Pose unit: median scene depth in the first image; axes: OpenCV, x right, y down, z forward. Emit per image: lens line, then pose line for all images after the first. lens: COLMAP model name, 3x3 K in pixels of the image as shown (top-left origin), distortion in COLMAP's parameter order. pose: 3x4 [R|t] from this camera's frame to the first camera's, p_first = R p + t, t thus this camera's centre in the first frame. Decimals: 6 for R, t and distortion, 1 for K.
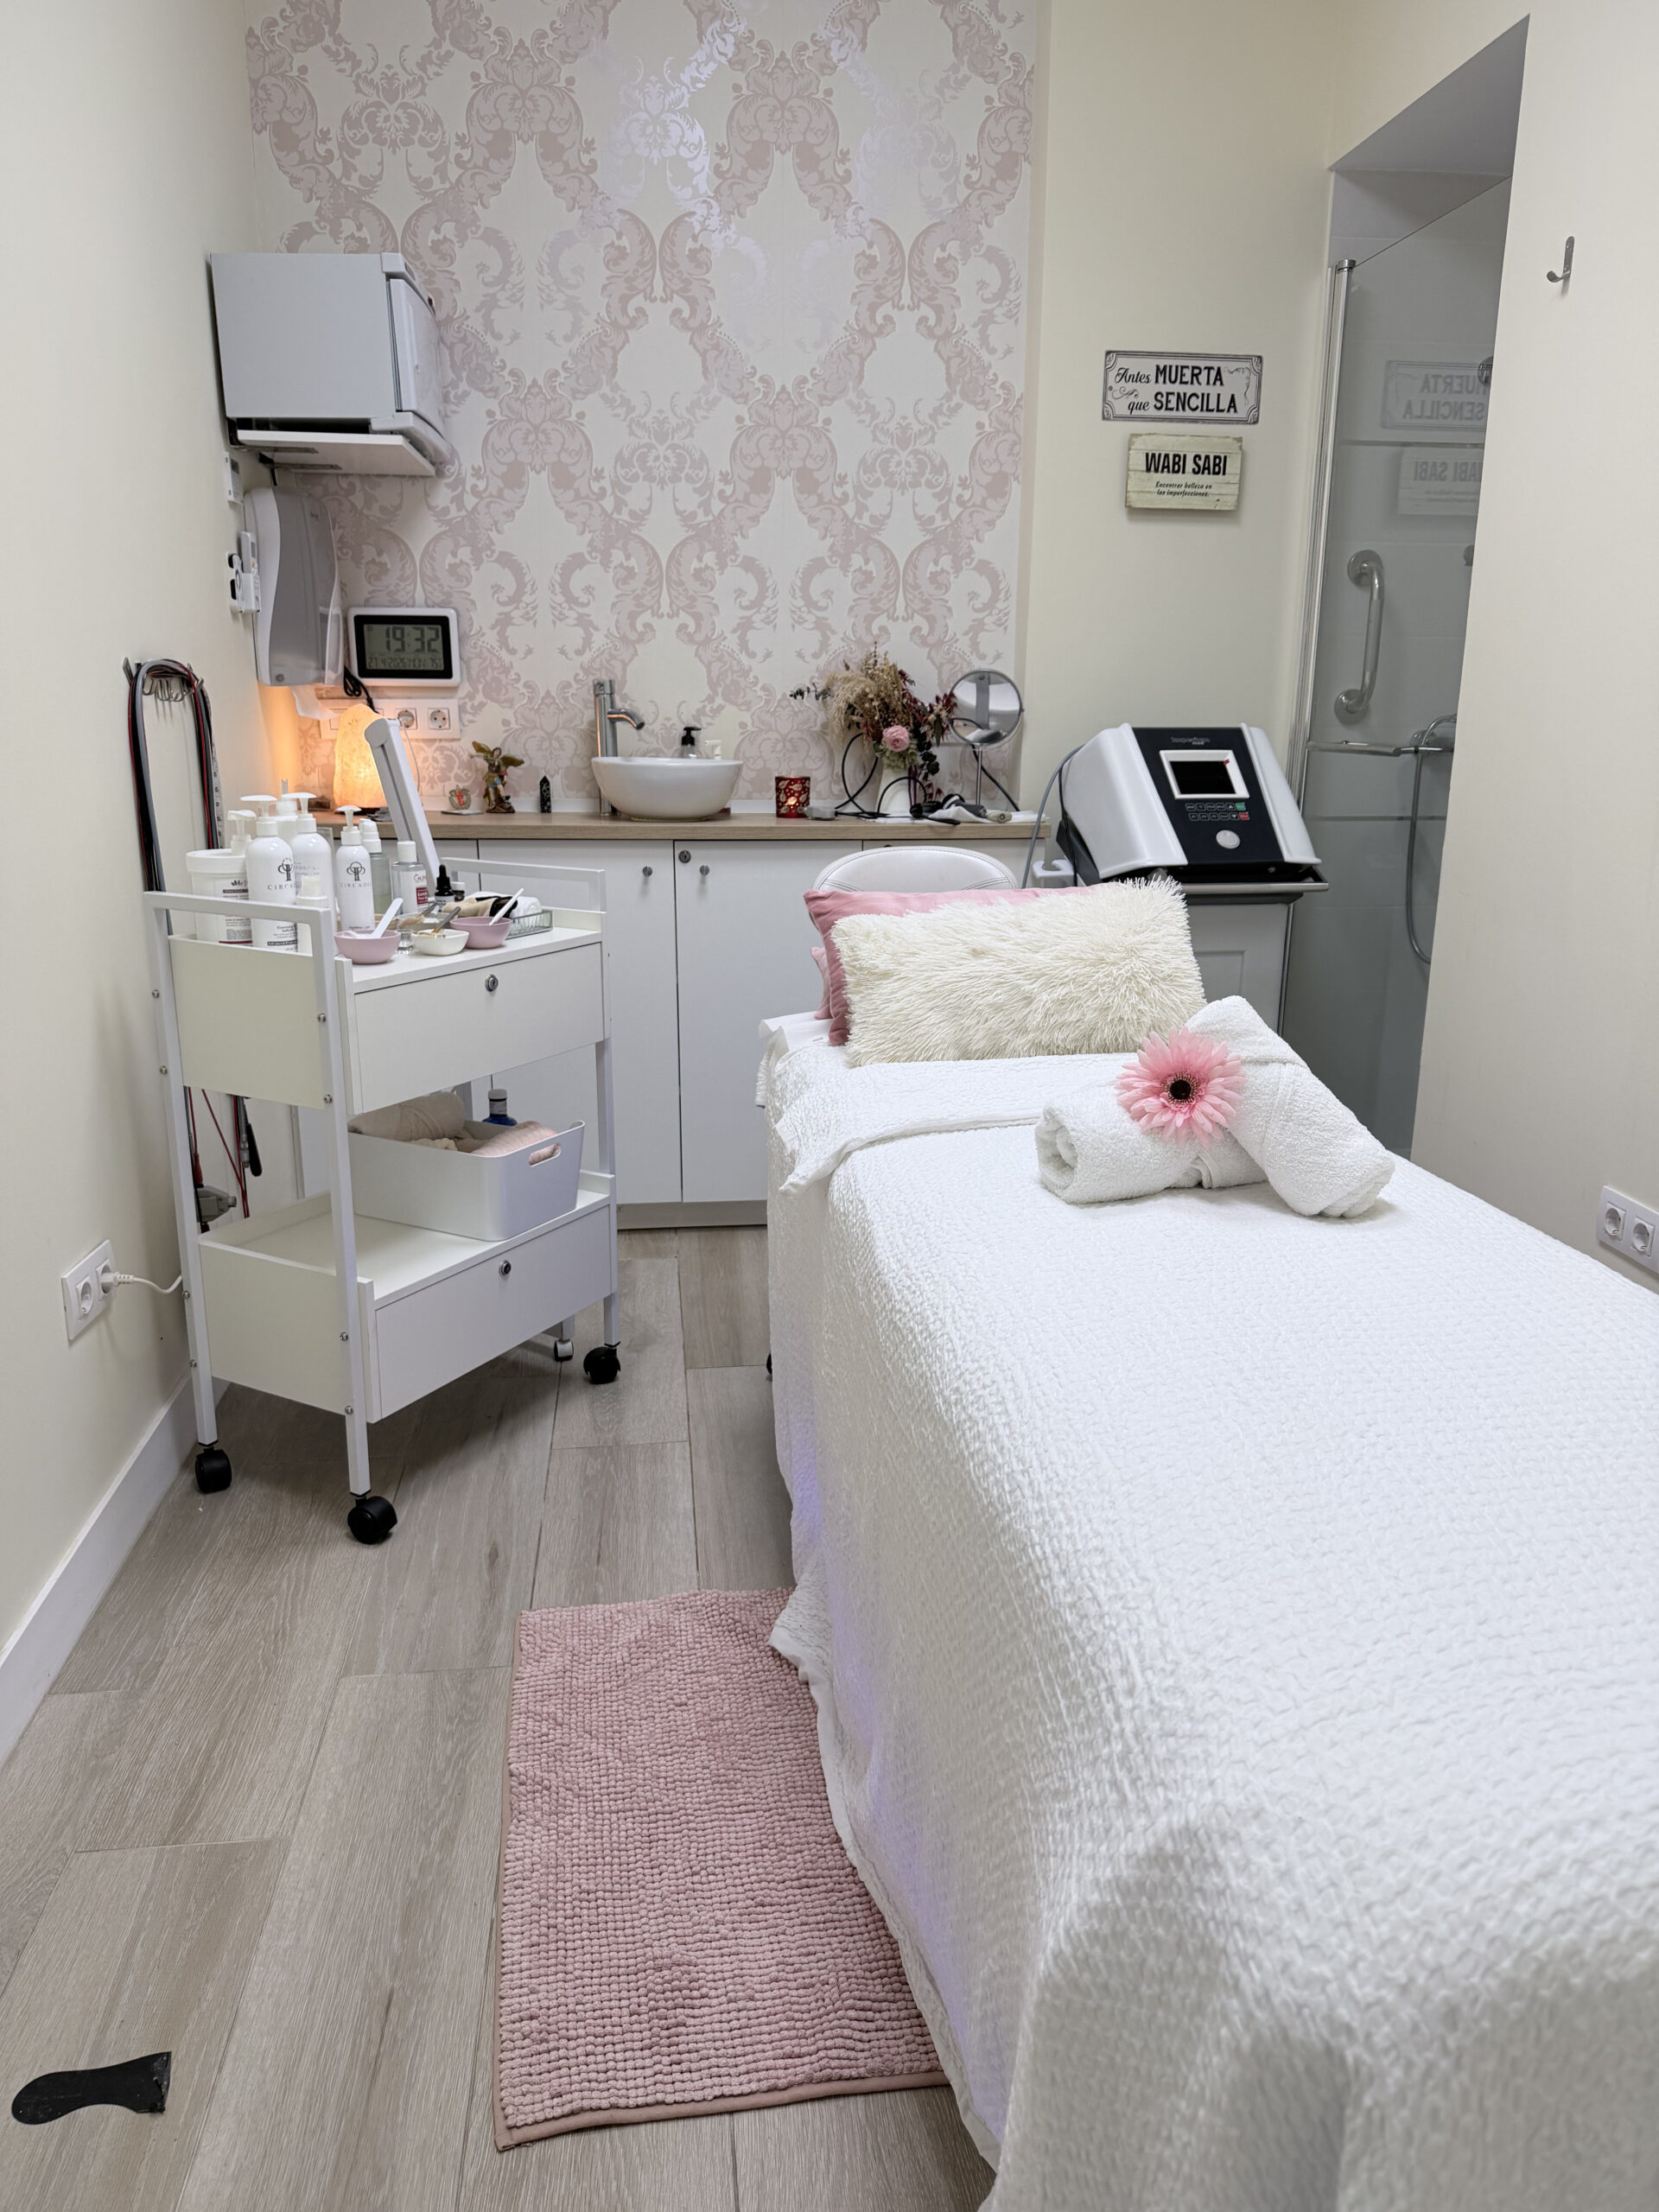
lens RADIAL K [[1580.8, 0, 827.2], [0, 1580.8, 1109.6], [0, 0, 1]] dist [0.024756, -0.040831]
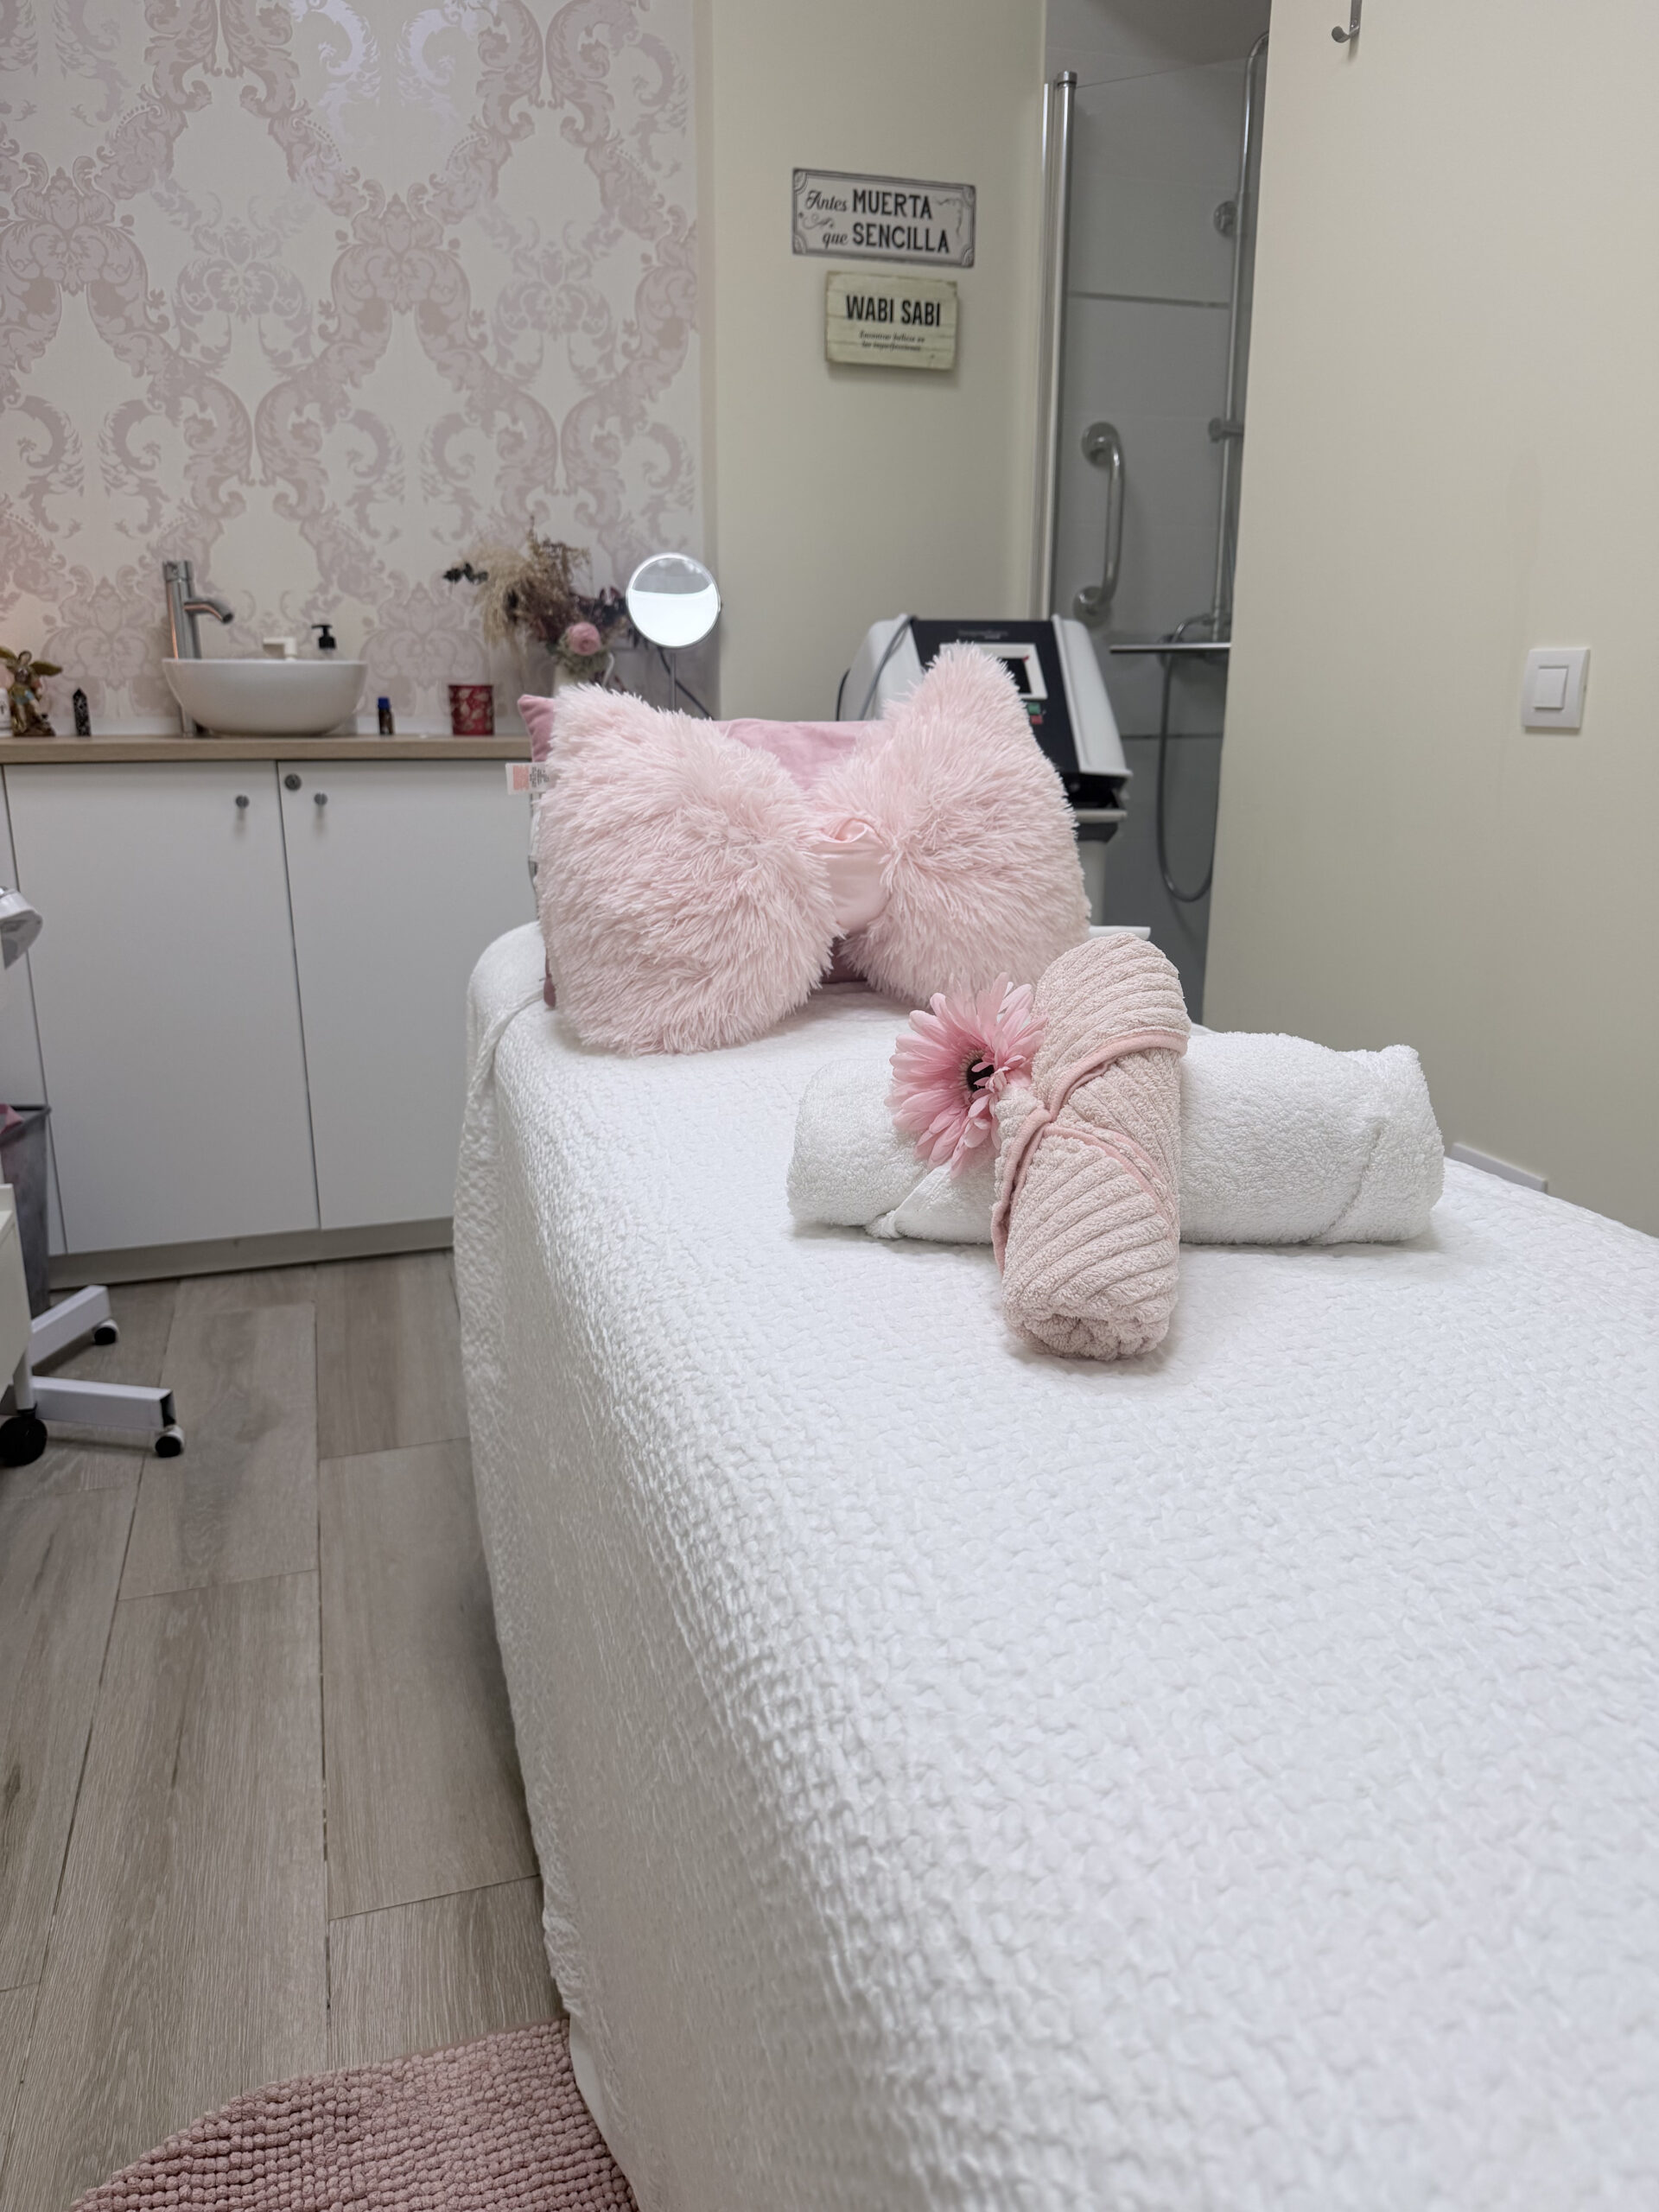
lens RADIAL K [[1590.3, 0, 813.3], [0, 1590.3, 1103.1], [0, 0, 1]] dist [-0.016188, 0.010182]
pose [[0.982992, -0.053137, 0.175791, 0.014726], [0.051829, 0.998584, 0.012026, -0.000510], [-0.176181, -0.002711, 0.984354, 0.182892]]
